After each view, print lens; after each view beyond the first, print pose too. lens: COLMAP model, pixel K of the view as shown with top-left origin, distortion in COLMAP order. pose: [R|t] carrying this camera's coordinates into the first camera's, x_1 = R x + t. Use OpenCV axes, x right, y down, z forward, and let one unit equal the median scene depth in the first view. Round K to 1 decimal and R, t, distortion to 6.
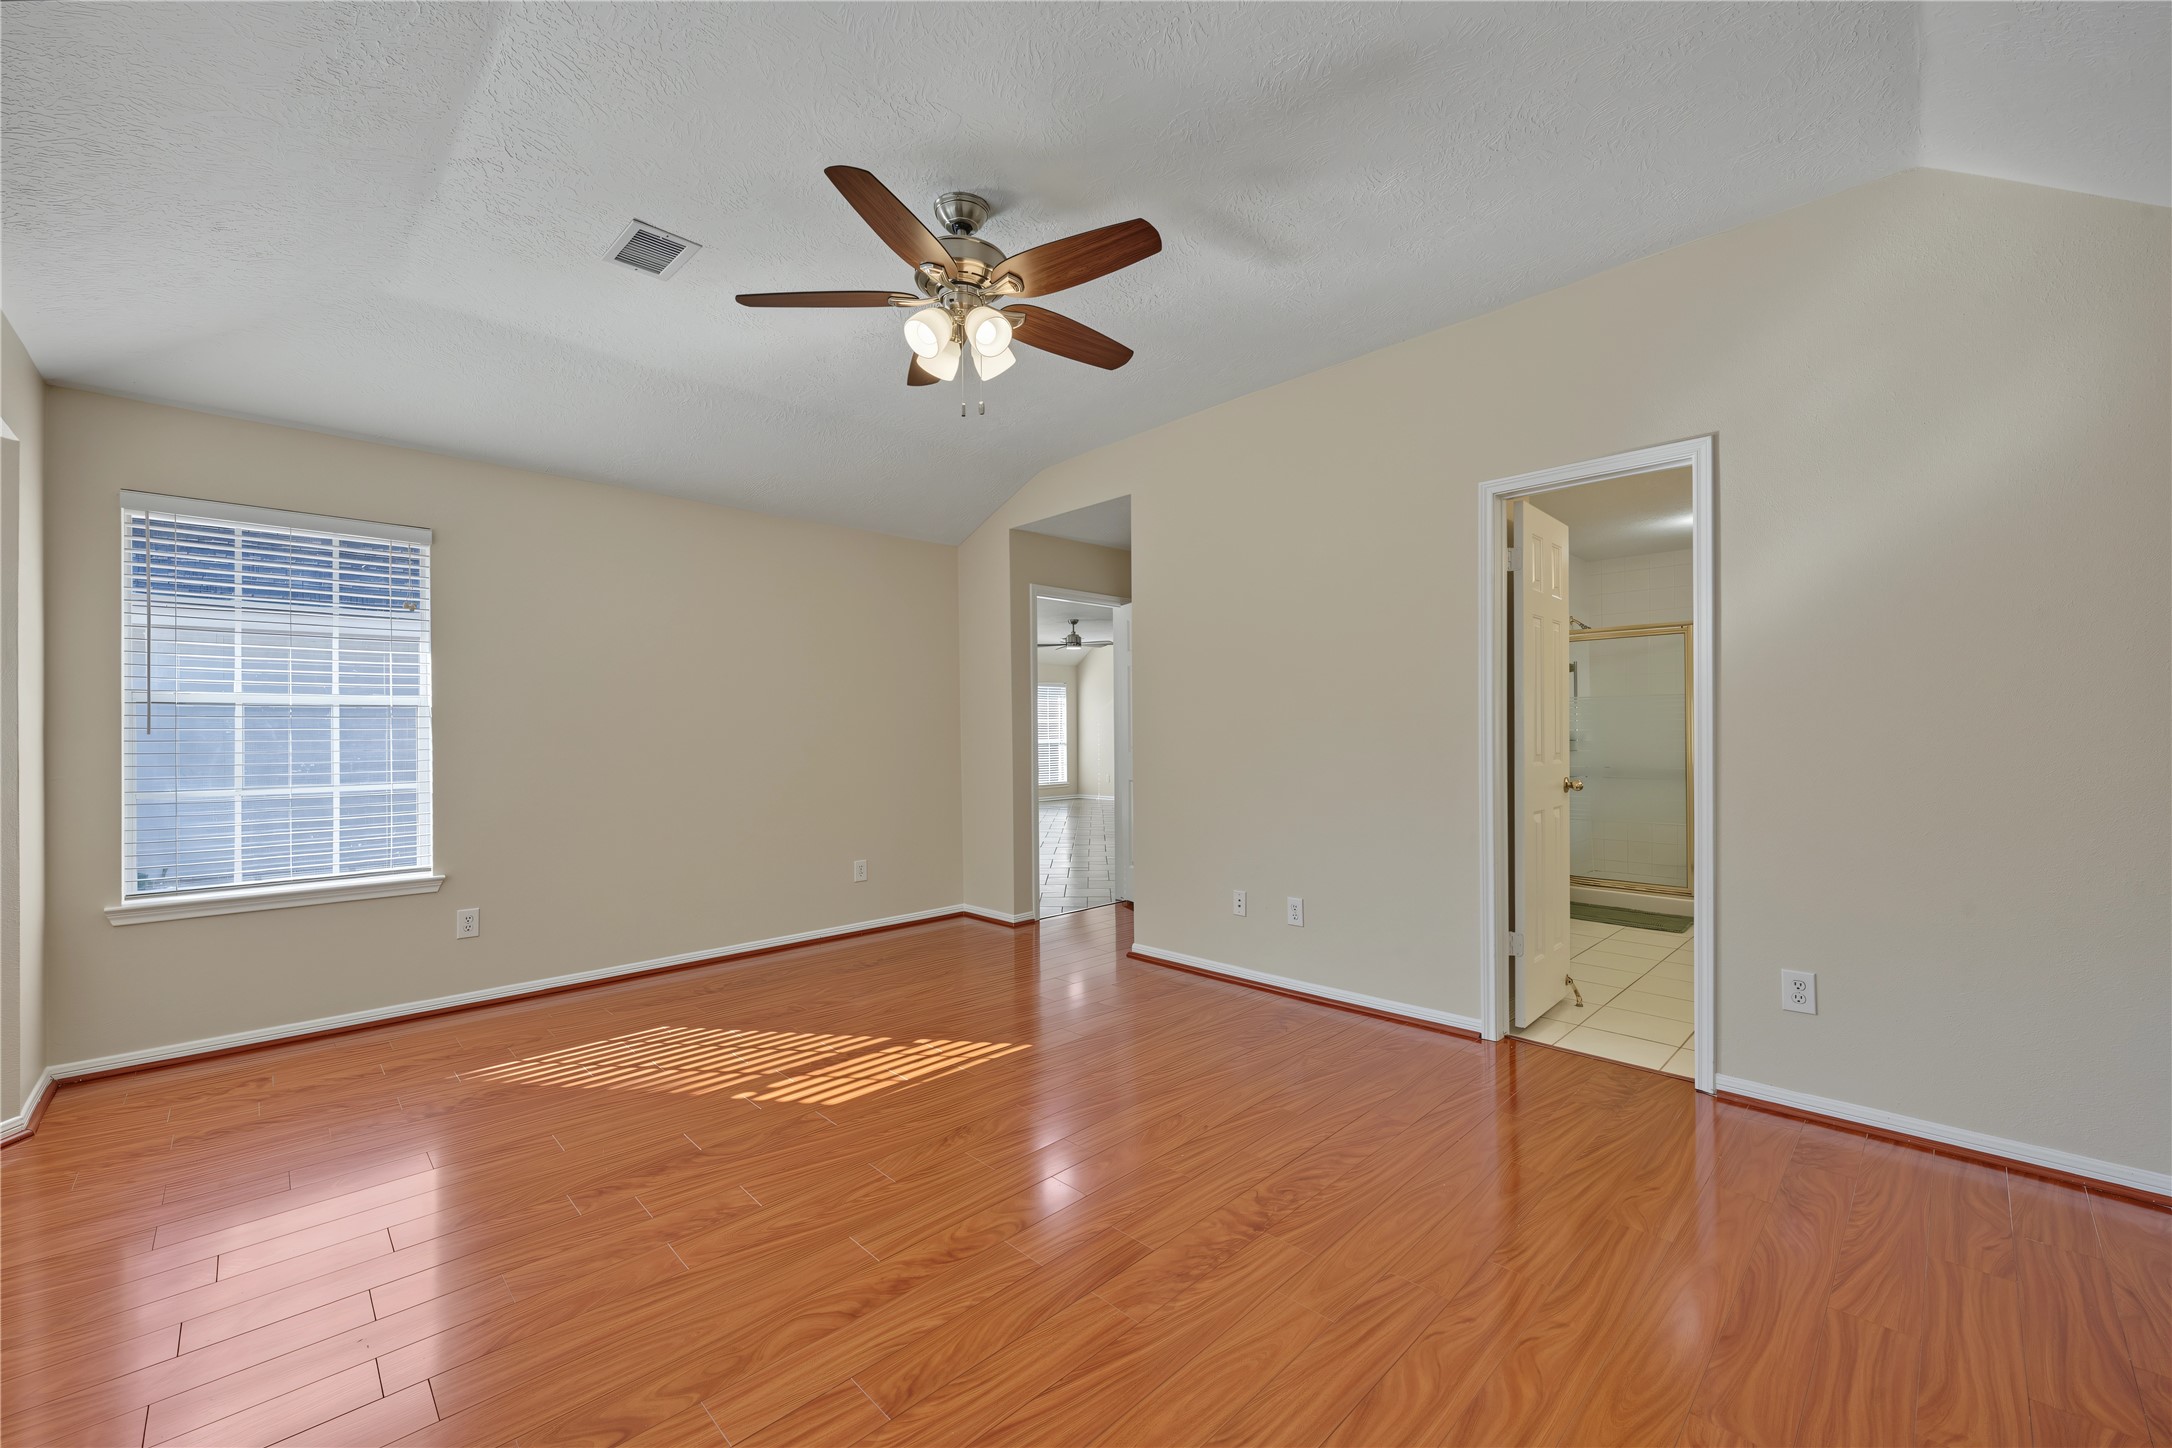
lens RADIAL K [[857.4, 0, 1080.6], [0, 857.4, 729.4], [0, 0, 1]] dist [-0.000484, -0.000103]
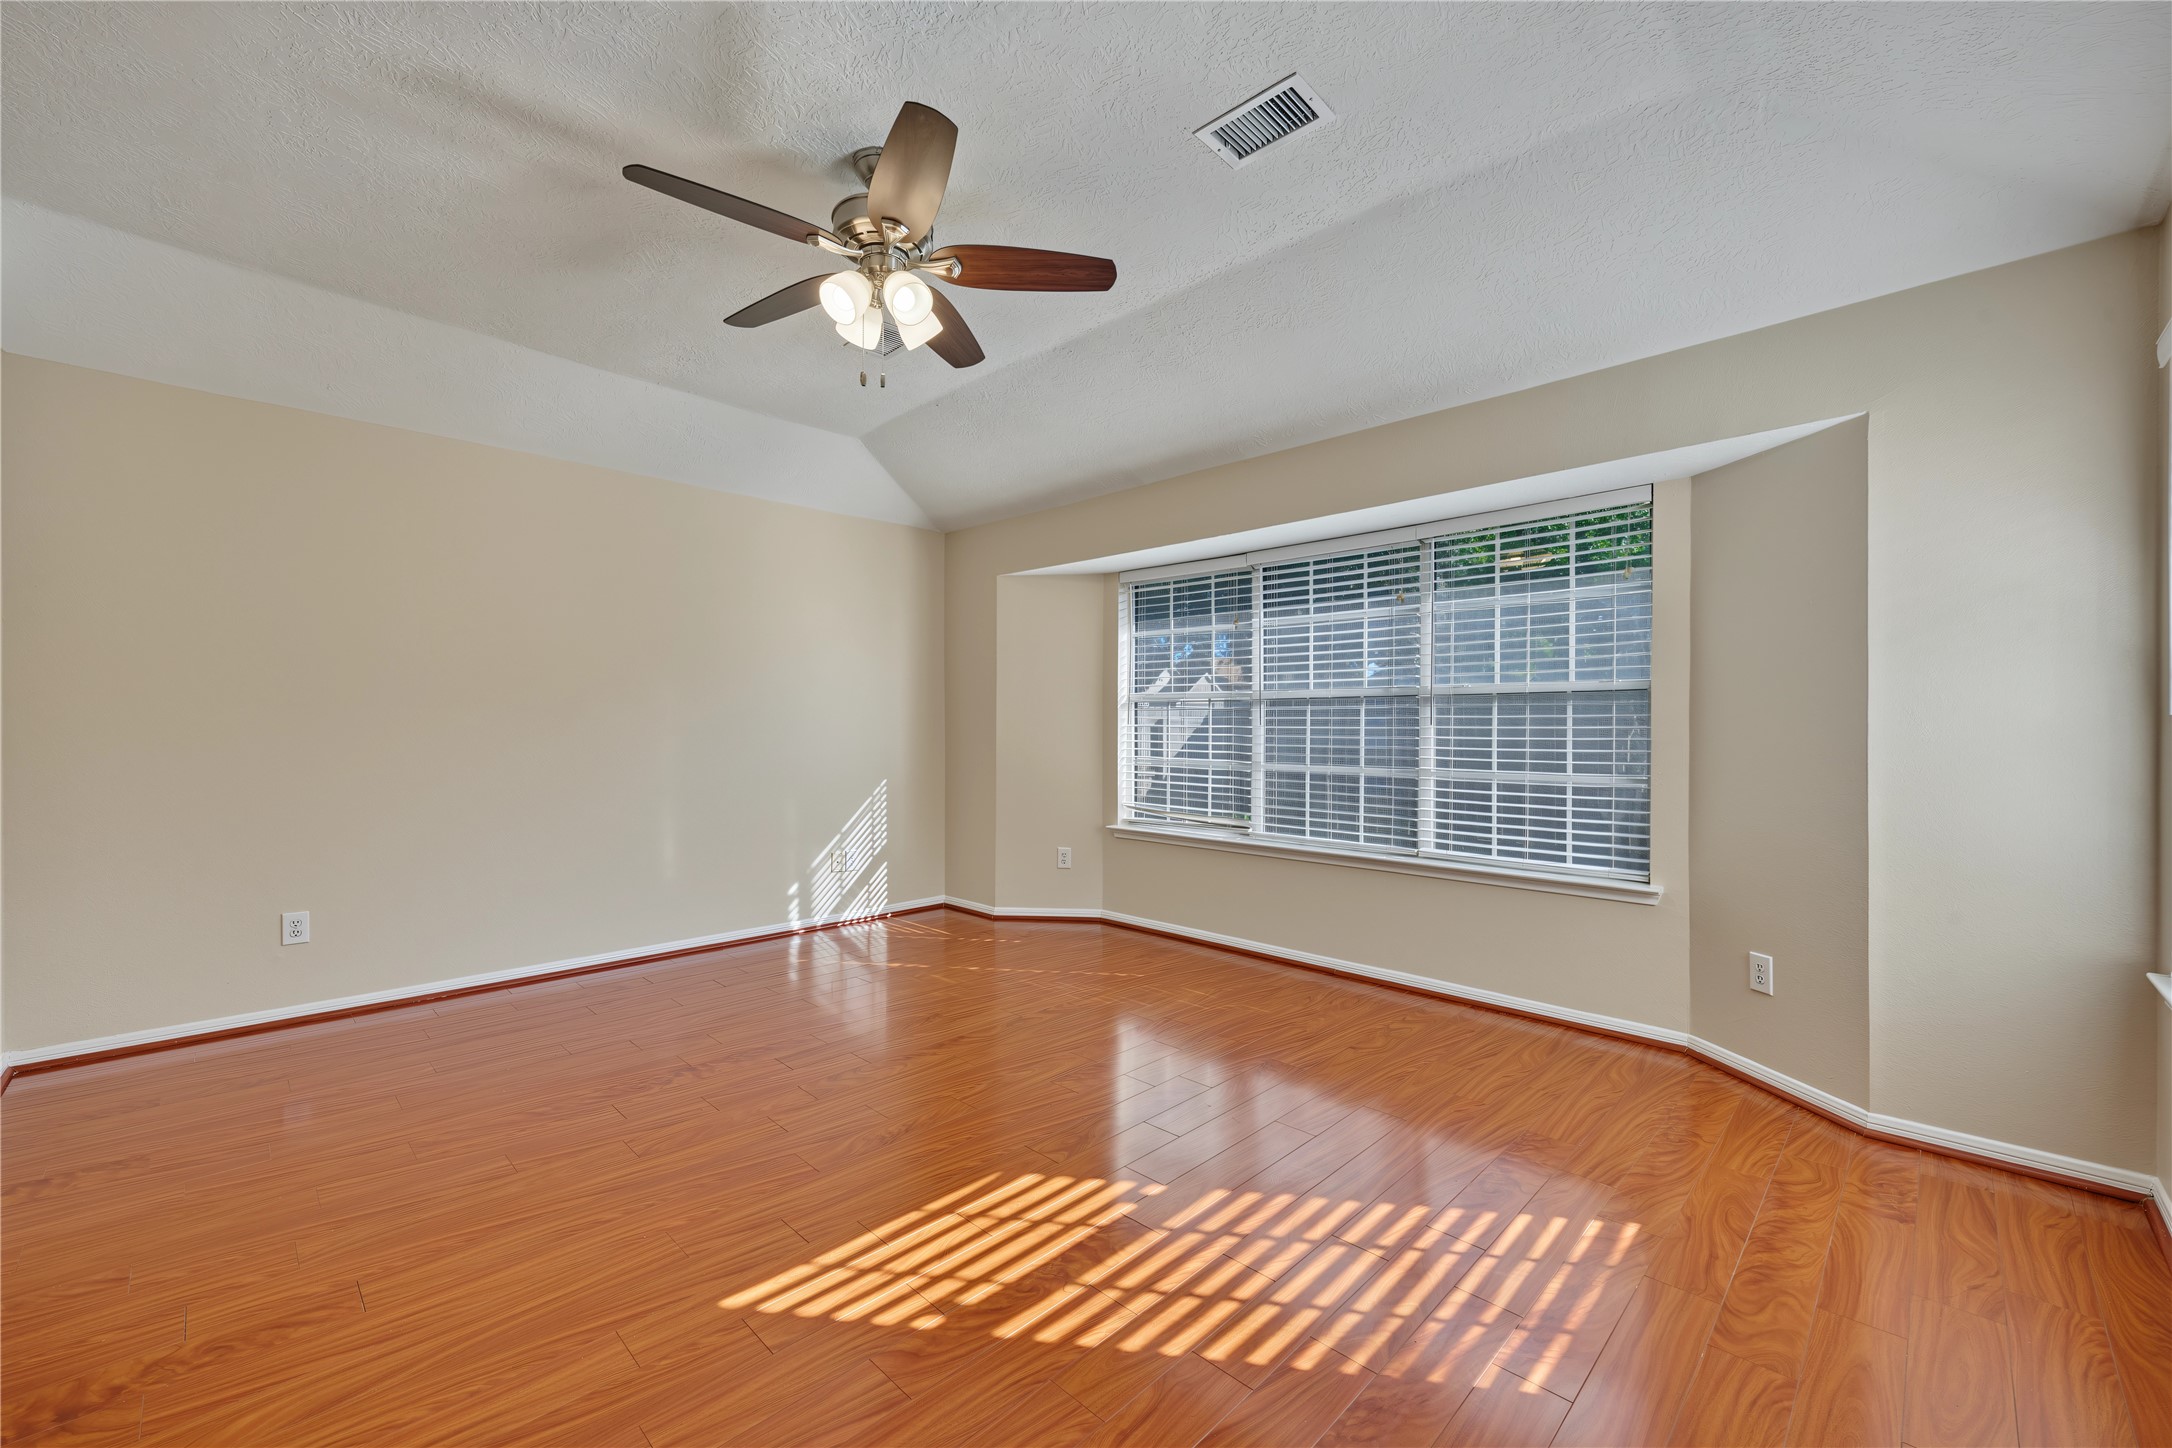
lens RADIAL K [[909.5, 0, 1145.8], [0, 909.5, 723.8], [0, 0, 1]] dist [-0.000859, 0.000032]
pose [[-0.998117, 0.013713, -0.059782, -0.302520], [0.014126, 0.999879, -0.006493, 0.007523], [0.059686, -0.007325, -0.998190, 1.631033]]
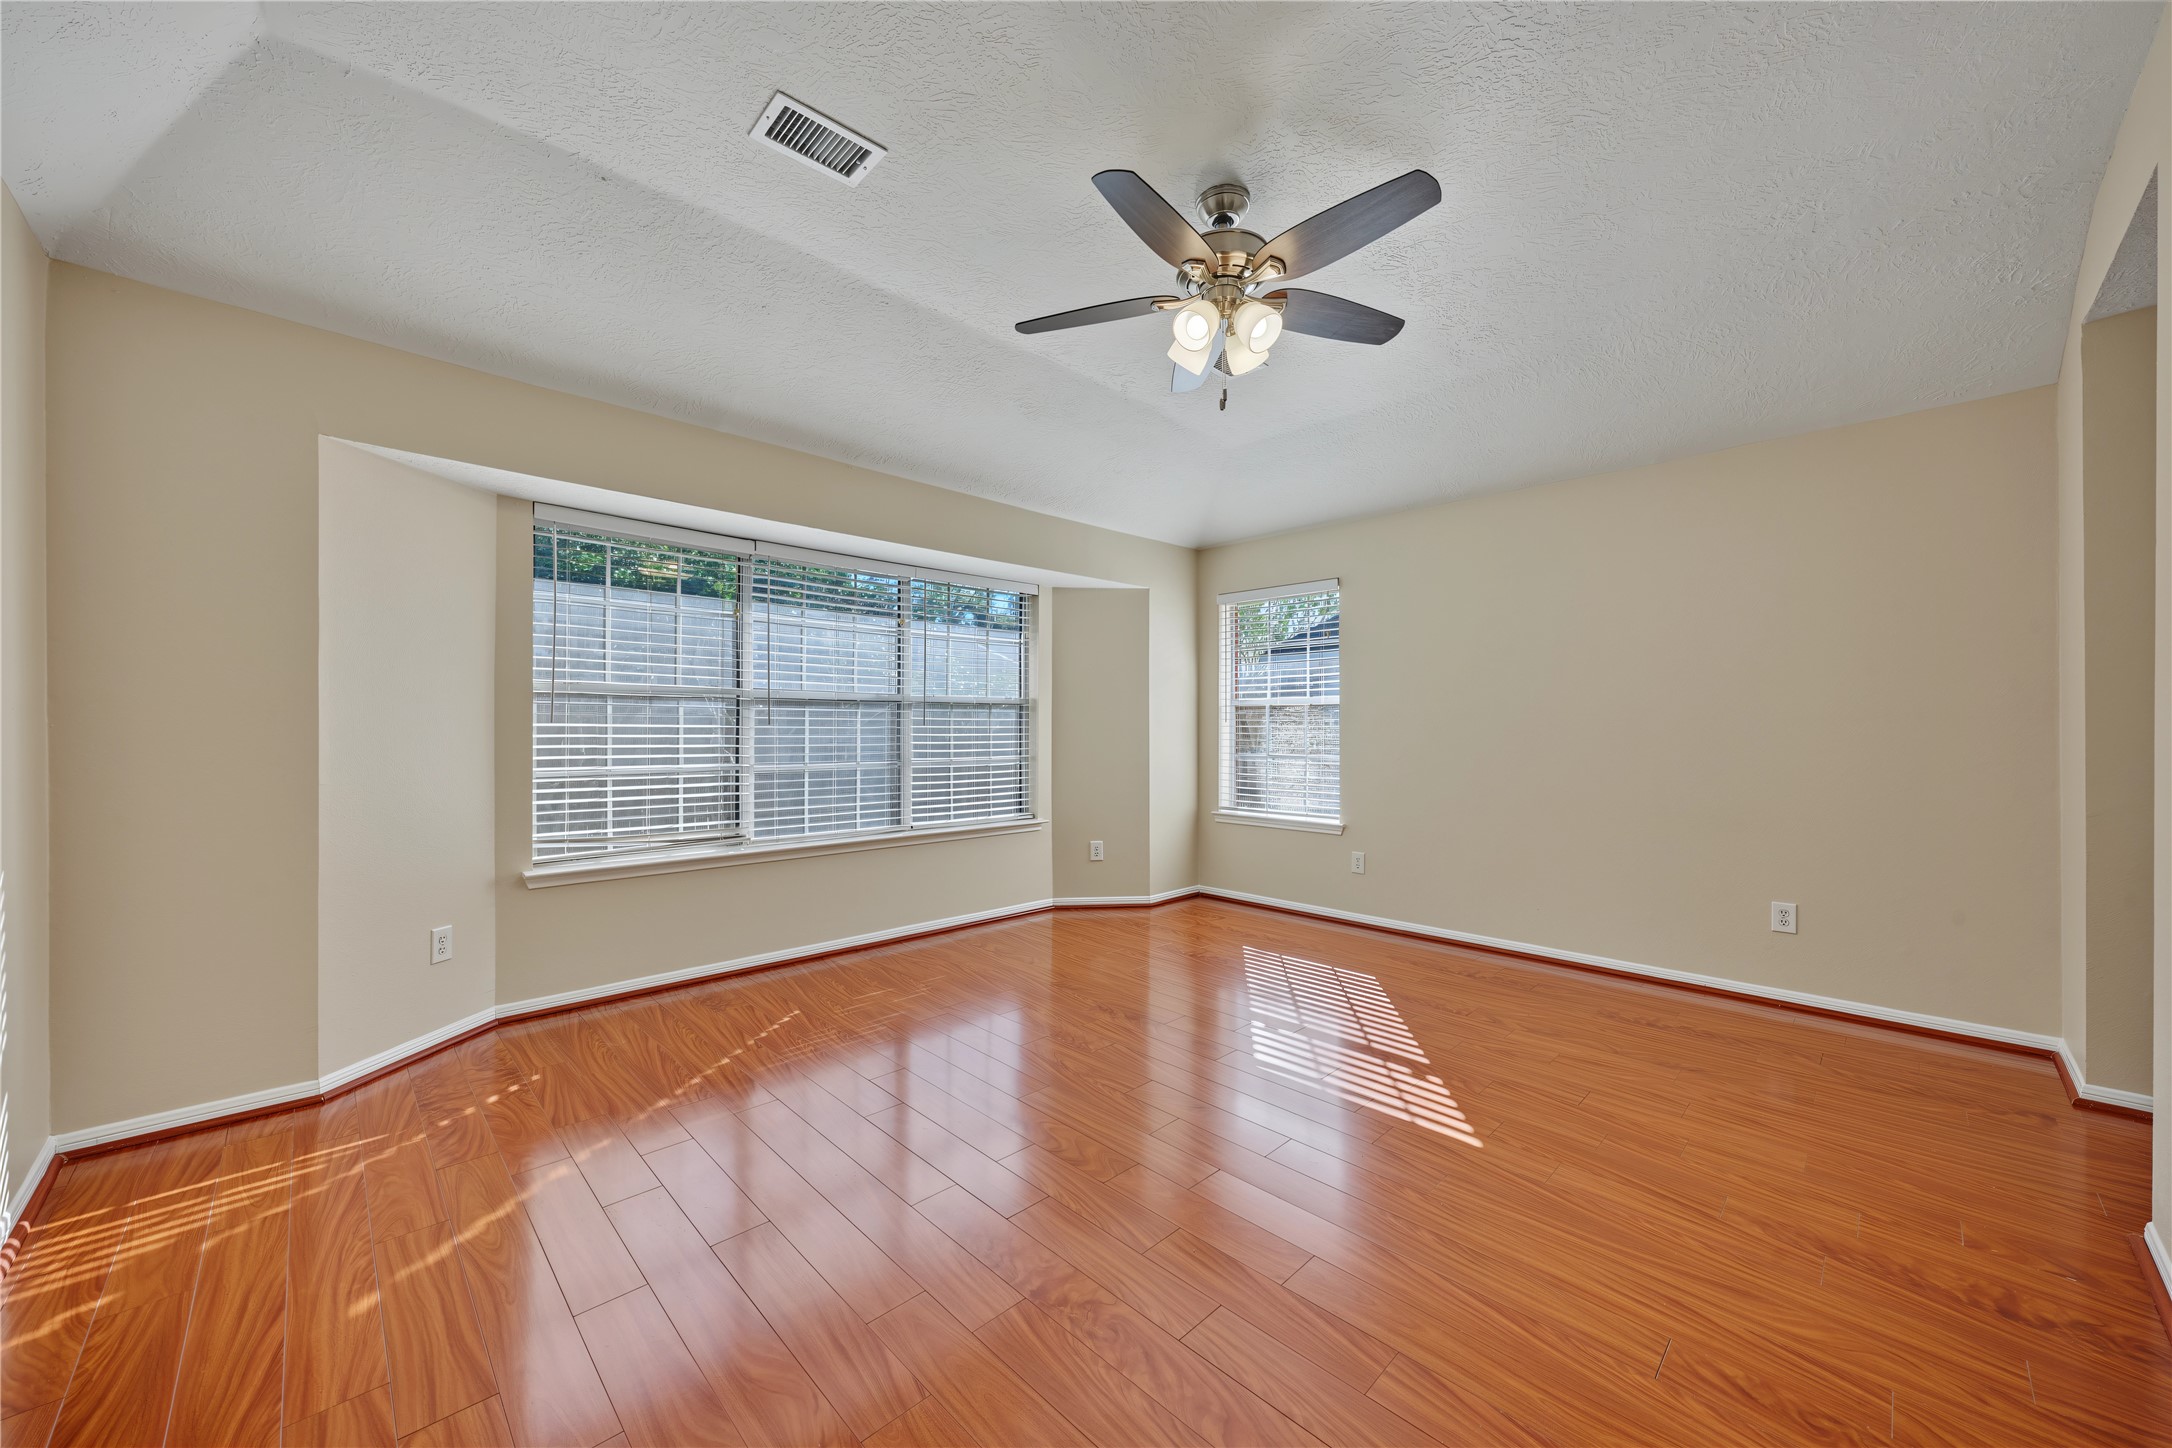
lens RADIAL K [[782.1, 0, 1086.0], [0, 782.1, 724.0], [0, 0, 1]] dist [0.000323, -0.000067]
pose [[0.024913, 0.013386, -0.999600, 0.634068], [-0.000188, 0.999910, 0.013386, -0.014638], [0.999690, -0.000145, 0.024913, 0.646953]]
